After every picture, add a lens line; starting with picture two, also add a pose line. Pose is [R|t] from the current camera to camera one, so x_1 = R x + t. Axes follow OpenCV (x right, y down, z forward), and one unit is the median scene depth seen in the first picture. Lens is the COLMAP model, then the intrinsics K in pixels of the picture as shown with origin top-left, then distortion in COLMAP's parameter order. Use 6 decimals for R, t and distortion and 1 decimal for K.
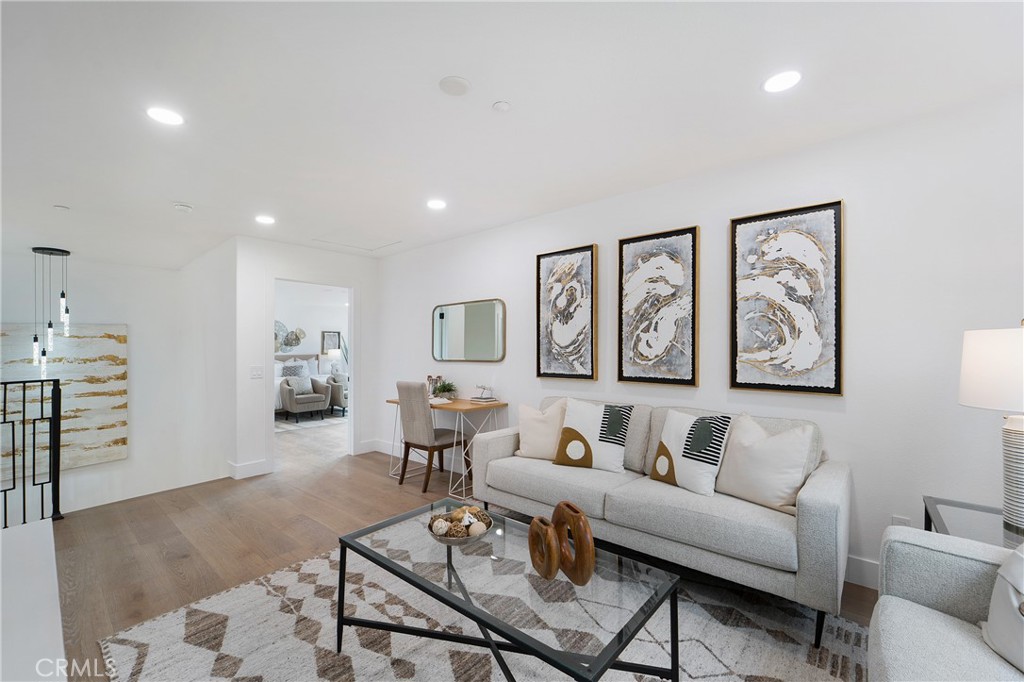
lens RADIAL K [[418.1, 0, 512.5], [0, 418.1, 346.4], [0, 0, 1]] dist [-0.006067, 0.001566]
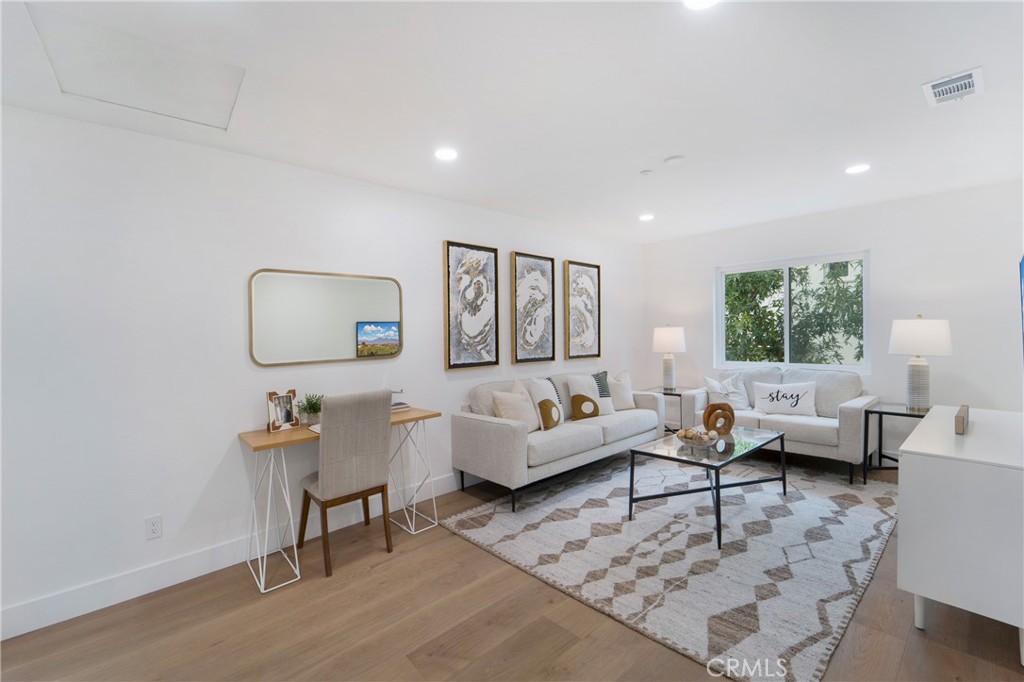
lens RADIAL K [[418.1, 0, 544.5], [0, 418.1, 362.9], [0, 0, 1]] dist [-0.006067, 0.001566]
pose [[0.114873, -0.046168, 0.992307, -0.951308], [0.038757, 0.998367, 0.041963, 0.030384], [-0.992624, 0.033639, 0.116474, 0.736565]]
